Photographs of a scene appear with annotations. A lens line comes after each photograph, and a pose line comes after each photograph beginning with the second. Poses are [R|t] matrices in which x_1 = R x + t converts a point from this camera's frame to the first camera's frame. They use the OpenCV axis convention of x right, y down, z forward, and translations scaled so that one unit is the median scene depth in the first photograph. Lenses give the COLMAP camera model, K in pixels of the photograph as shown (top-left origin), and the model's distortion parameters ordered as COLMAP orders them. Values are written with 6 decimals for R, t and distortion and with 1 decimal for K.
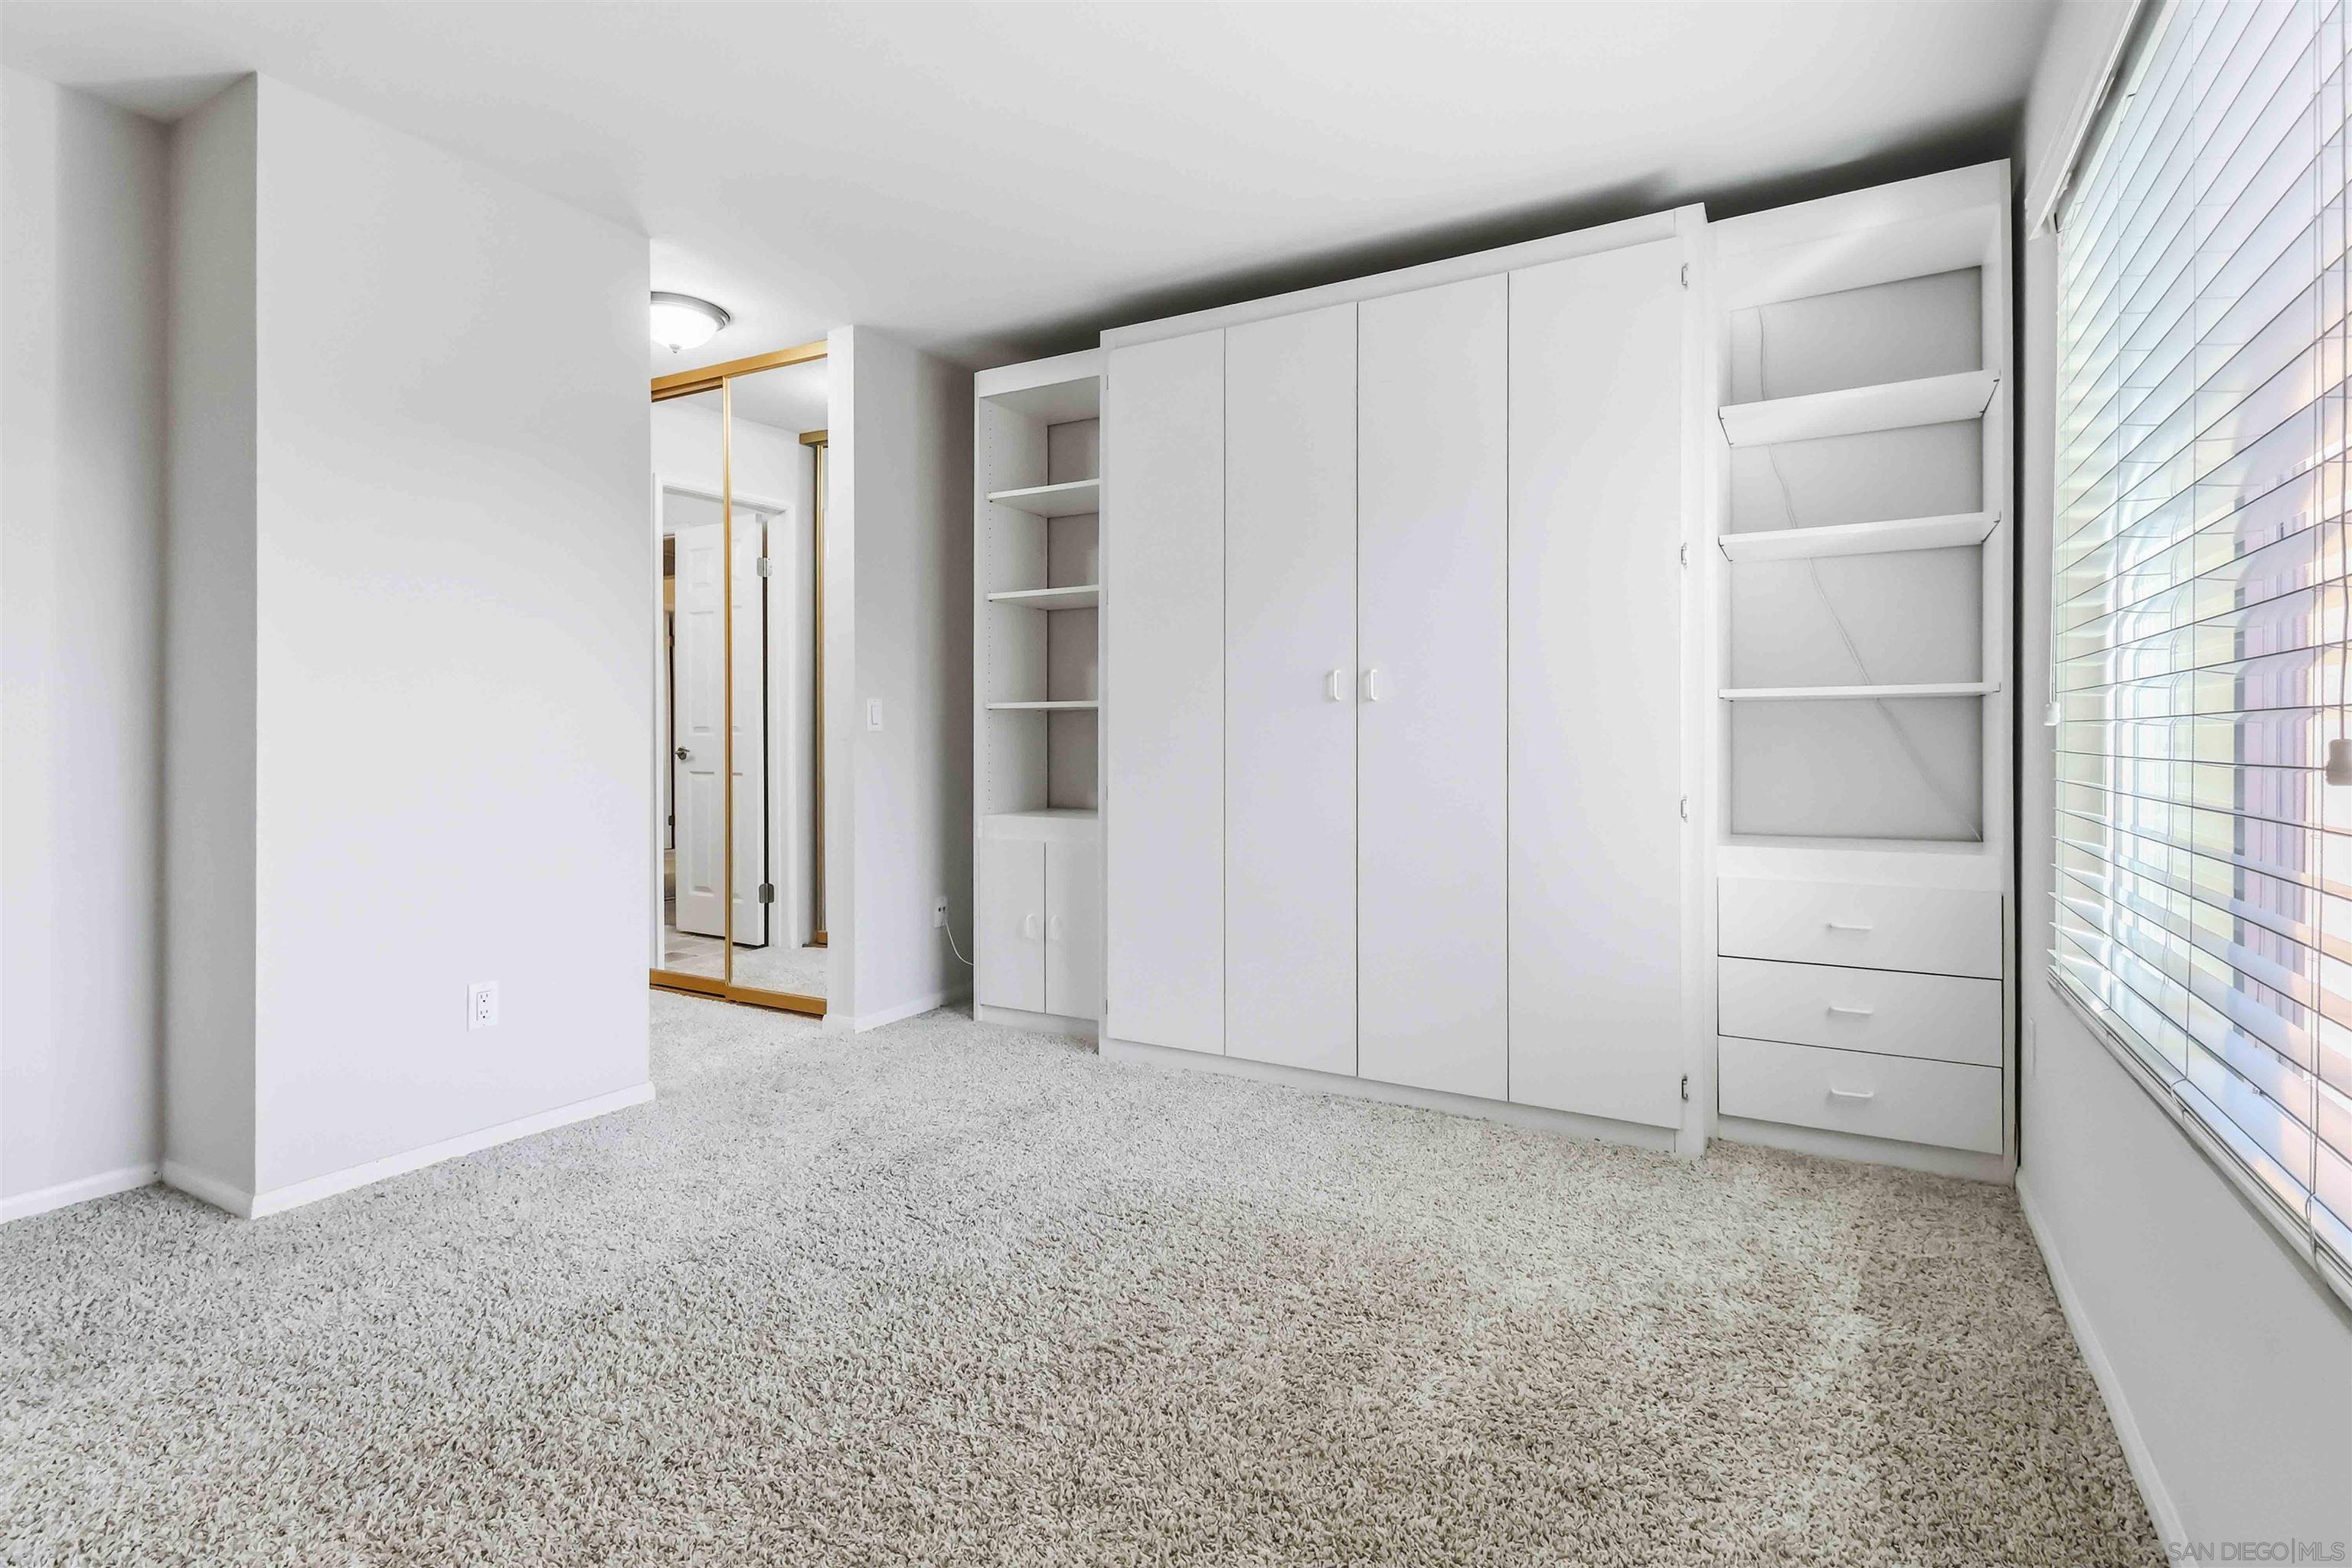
lens RADIAL K [[1125.9, 0, 1180.3], [0, 1125.9, 728.2], [0, 0, 1]] dist [0.016517, -0.011934]
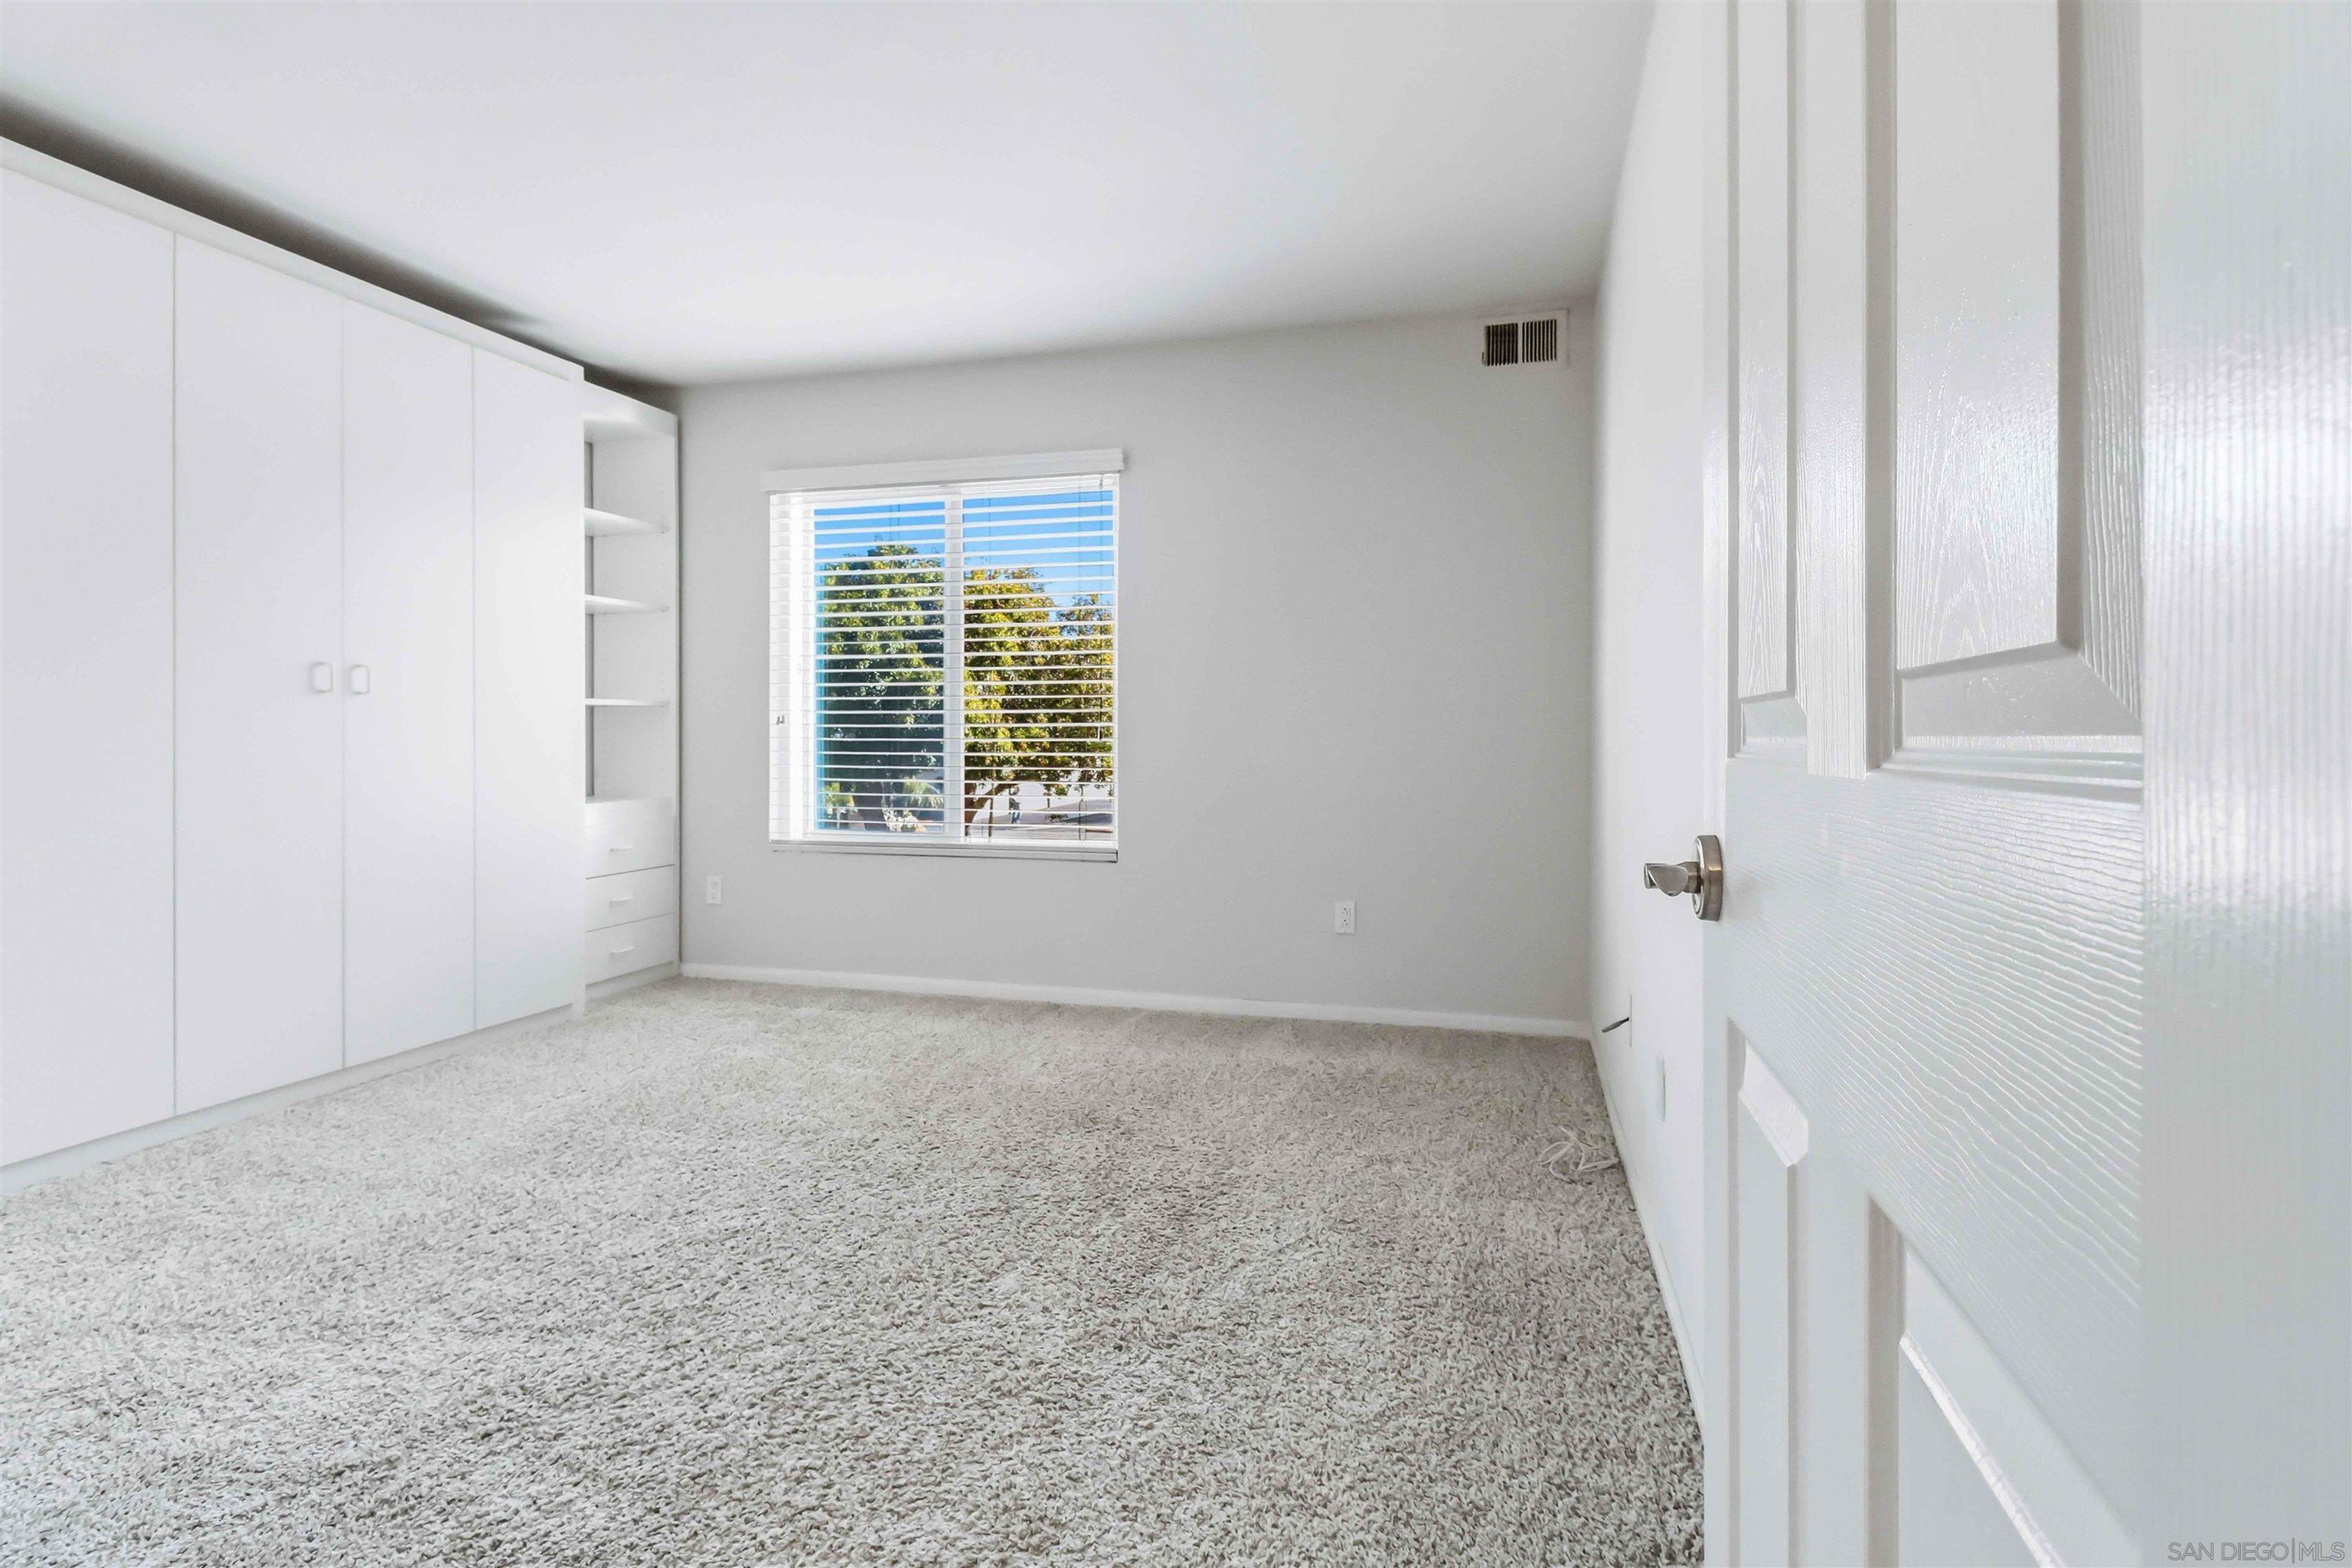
lens RADIAL K [[1106.9, 0, 1191.6], [0, 1106.9, 742.3], [0, 0, 1]] dist [0.020226, -0.014740]
pose [[-0.235260, -0.004420, 0.971922, -1.599509], [-0.005668, 0.999979, 0.003175, 0.019933], [-0.971916, -0.004762, -0.235280, 0.808370]]
